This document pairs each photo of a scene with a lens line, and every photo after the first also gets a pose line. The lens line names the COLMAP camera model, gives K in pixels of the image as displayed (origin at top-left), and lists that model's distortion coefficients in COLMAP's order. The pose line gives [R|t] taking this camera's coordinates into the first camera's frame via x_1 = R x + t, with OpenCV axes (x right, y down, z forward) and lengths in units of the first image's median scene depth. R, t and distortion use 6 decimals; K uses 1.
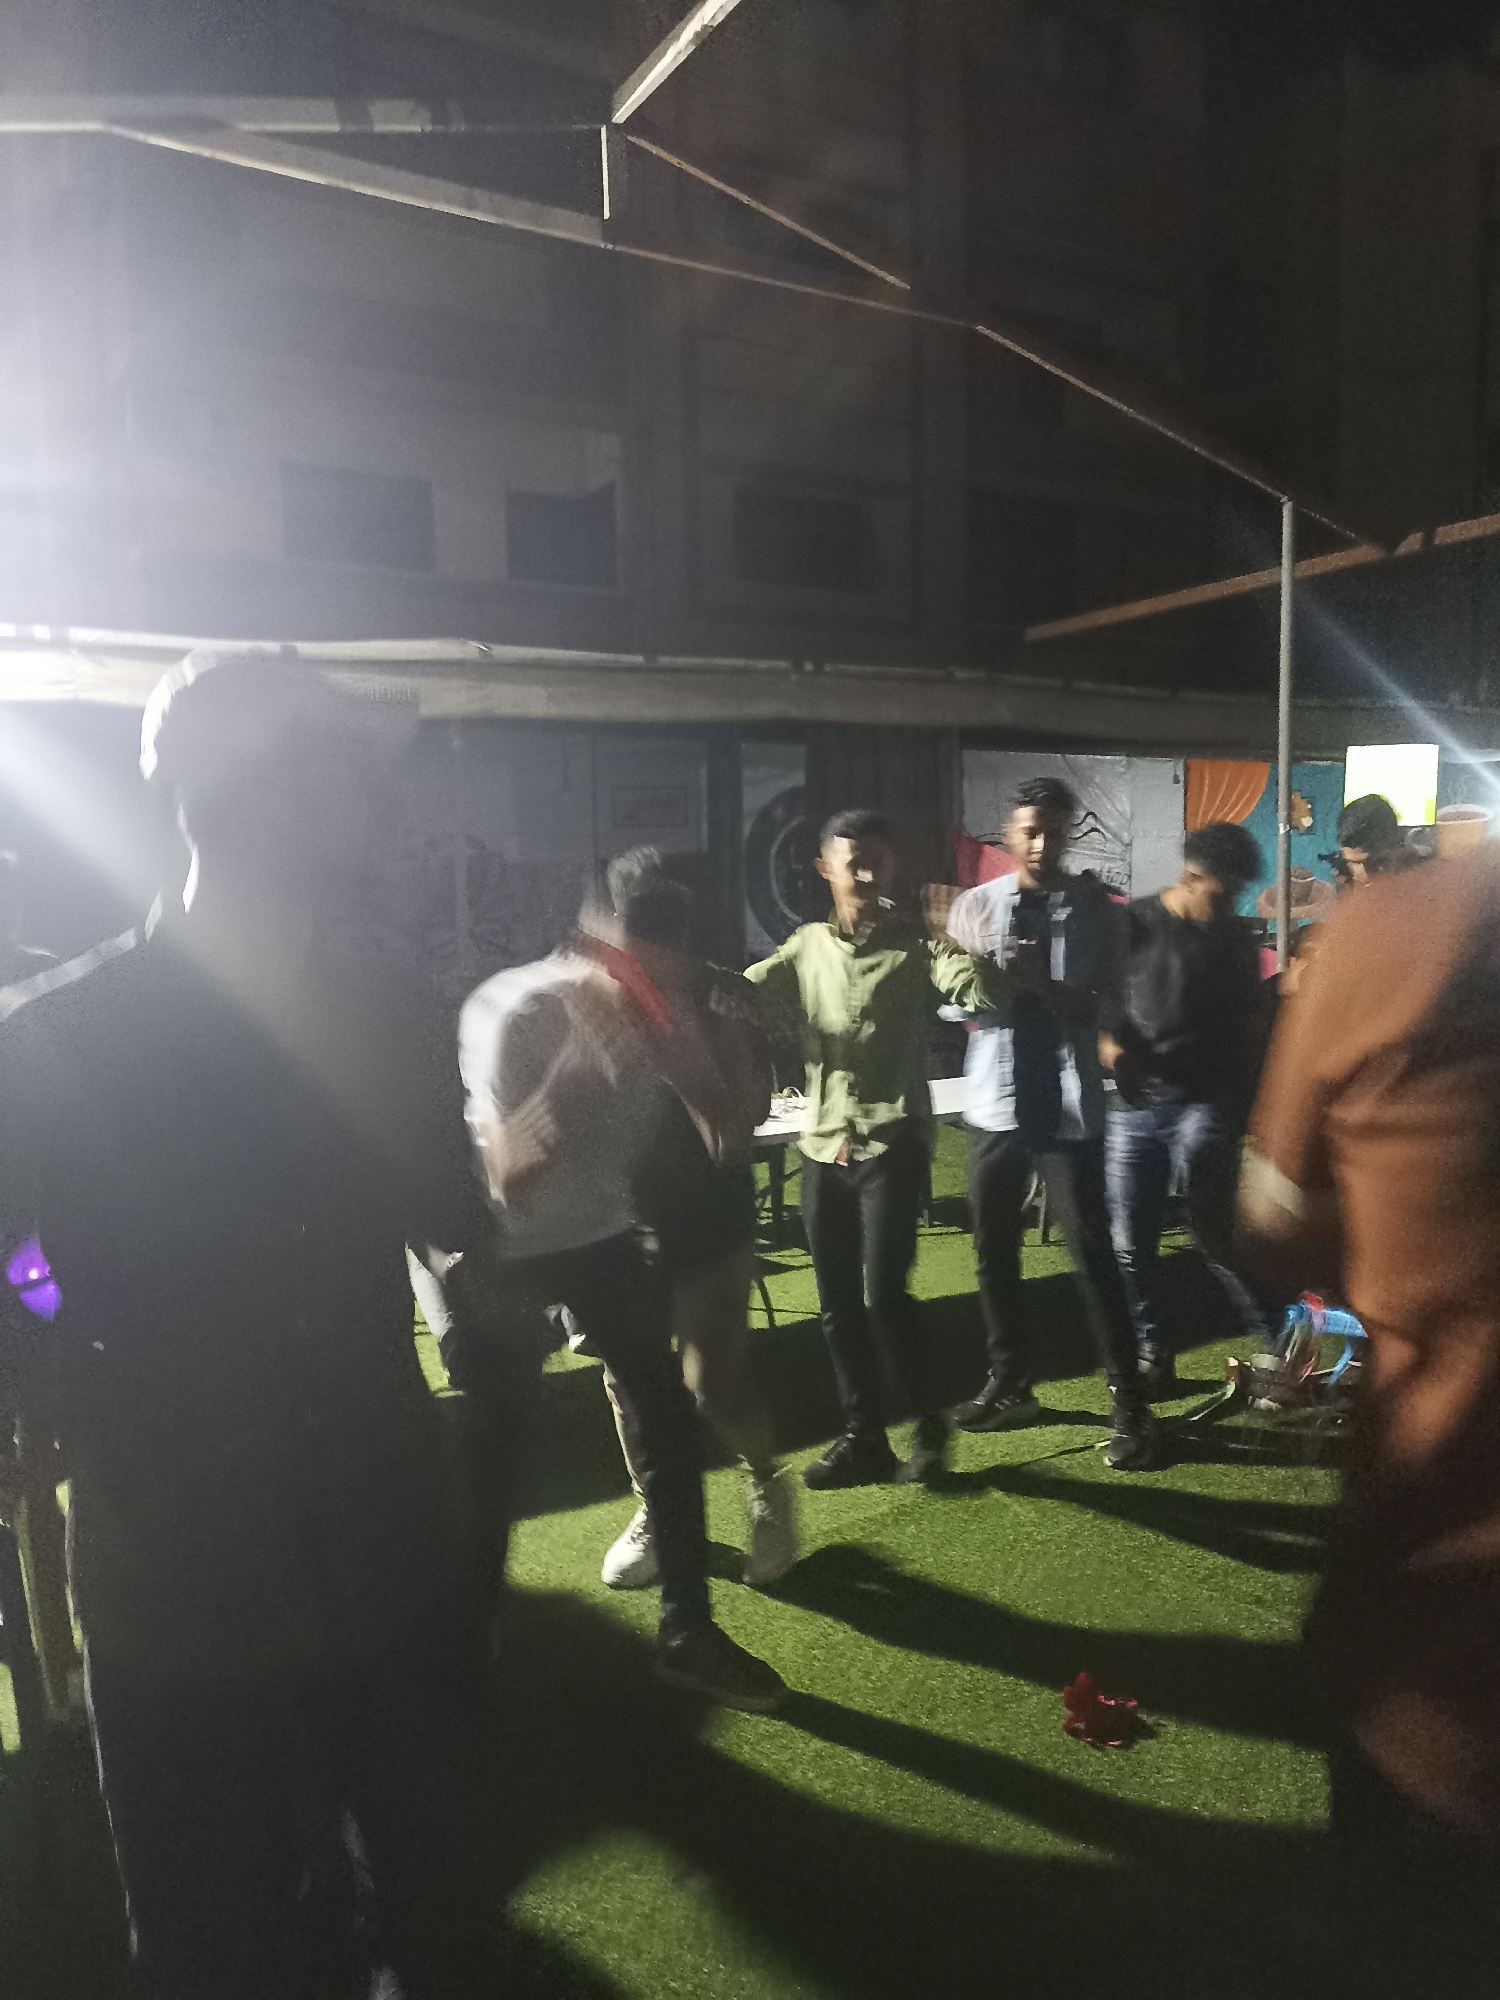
lens RADIAL K [[1480.9, 0, 746.2], [0, 1480.9, 1001.9], [0, 0, 1]] dist [0.037573, -0.006415]
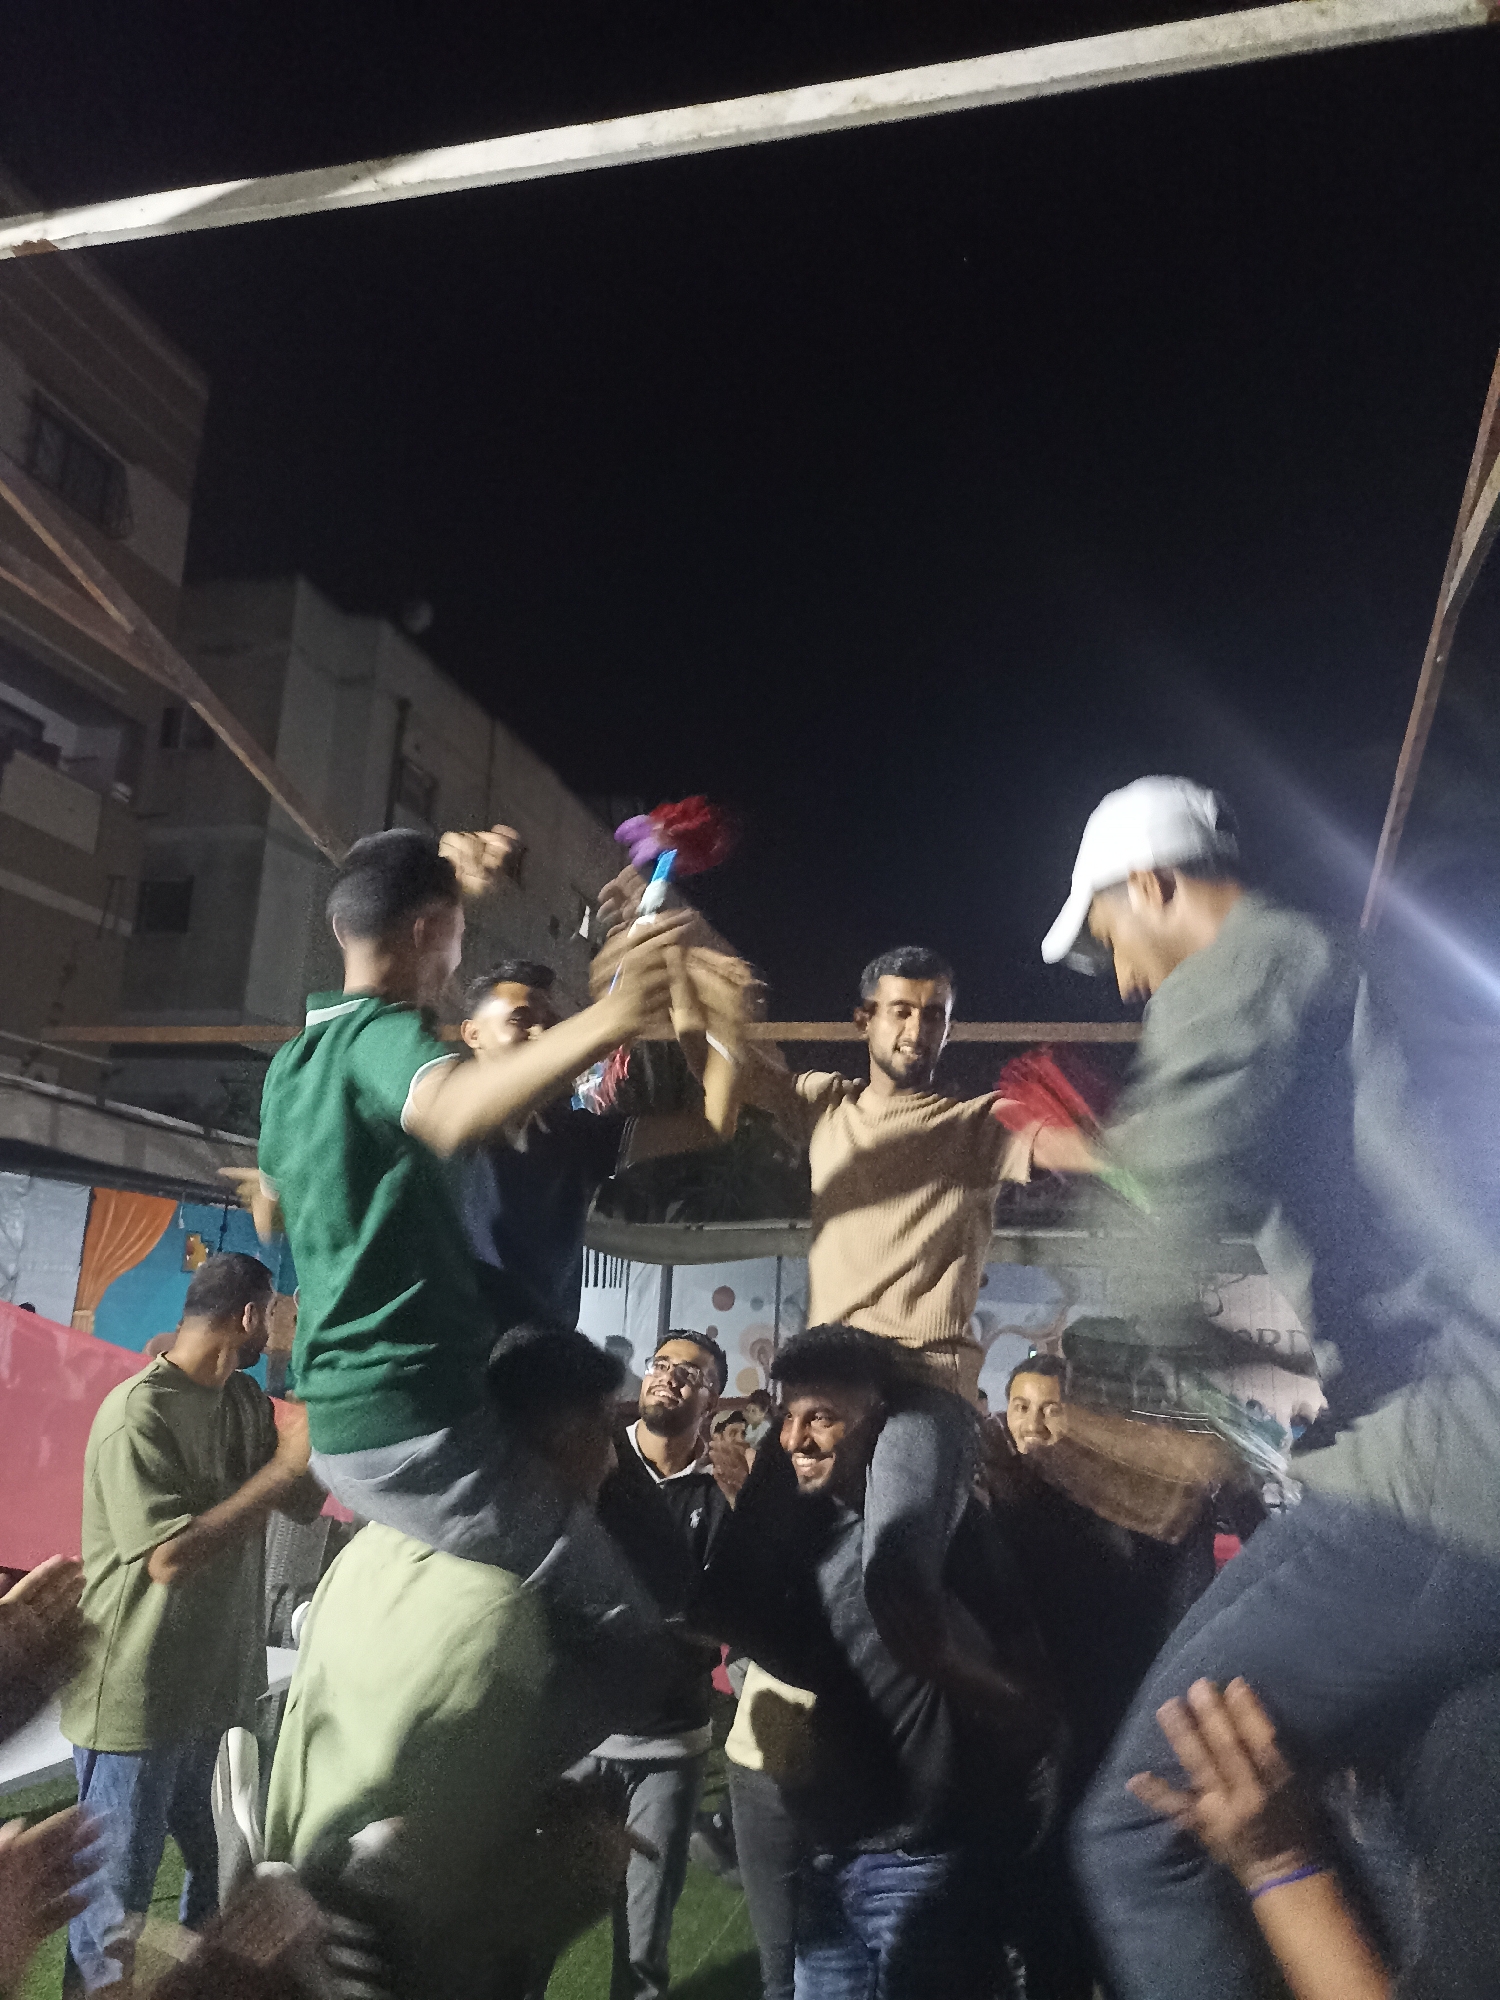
lens RADIAL K [[1480.9, 0, 761.5], [0, 1480.9, 992.2], [0, 0, 1]] dist [0.037573, -0.006415]
pose [[0.699658, 0.211157, 0.682562, -0.073269], [-0.006723, 0.957234, -0.289238, -0.020989], [-0.714446, 0.197779, 0.671156, 0.101042]]
